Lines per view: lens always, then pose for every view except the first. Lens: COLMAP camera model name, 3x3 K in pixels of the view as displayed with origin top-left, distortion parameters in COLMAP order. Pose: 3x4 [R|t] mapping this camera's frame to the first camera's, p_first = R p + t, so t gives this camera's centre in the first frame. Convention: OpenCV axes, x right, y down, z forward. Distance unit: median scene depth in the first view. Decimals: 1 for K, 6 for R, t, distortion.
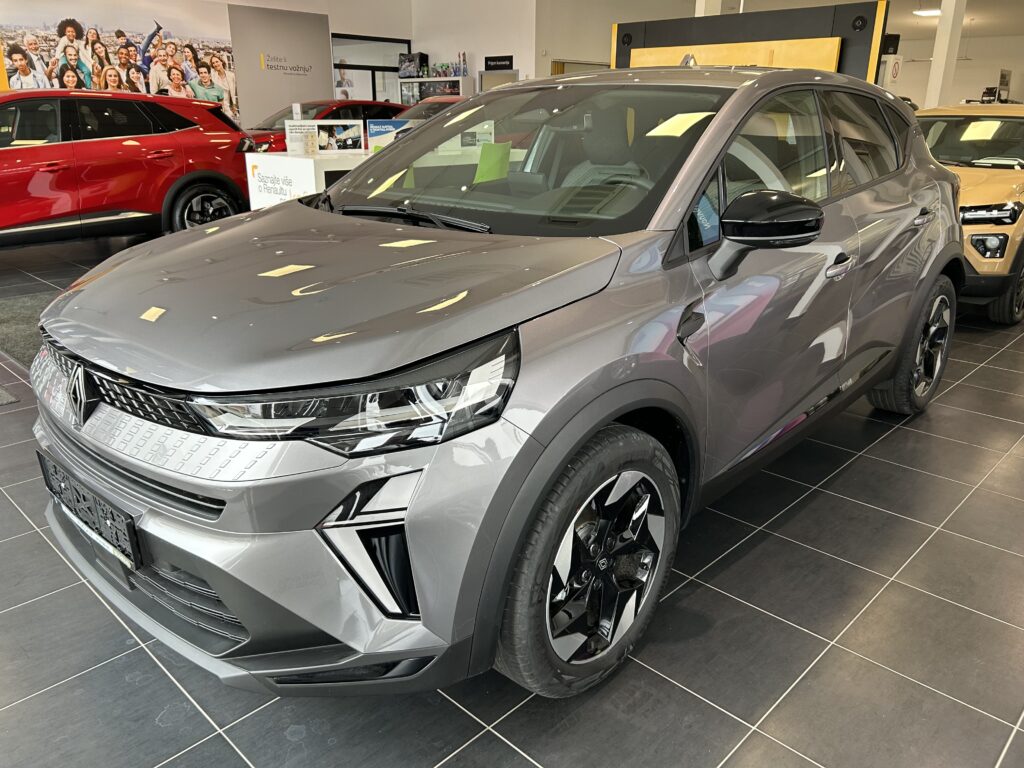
lens RADIAL K [[773.2, 0, 515.4], [0, 773.2, 386.8], [0, 0, 1]] dist [0.027208, -0.017477]
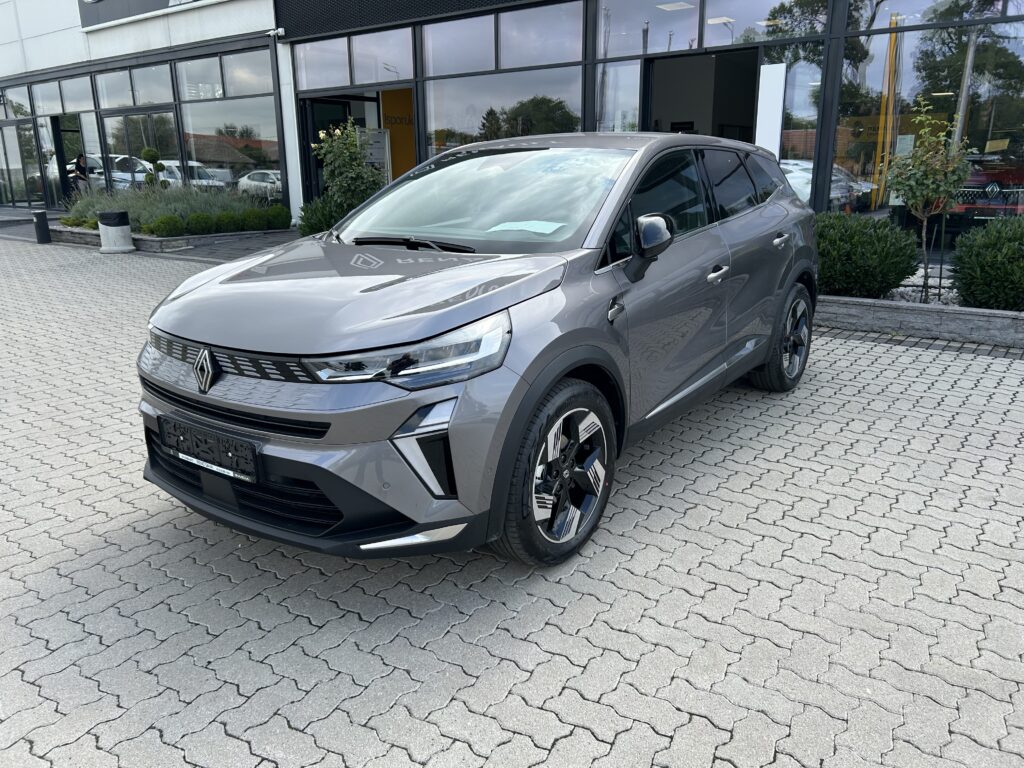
lens RADIAL K [[773.2, 0, 507.5], [0, 773.2, 385.2], [0, 0, 1]] dist [0.027208, -0.017477]
pose [[0.987851, -0.057793, 0.144256, -0.240444], [0.066463, 0.996215, -0.056022, 0.175720], [-0.140473, 0.064929, 0.987953, -0.554775]]
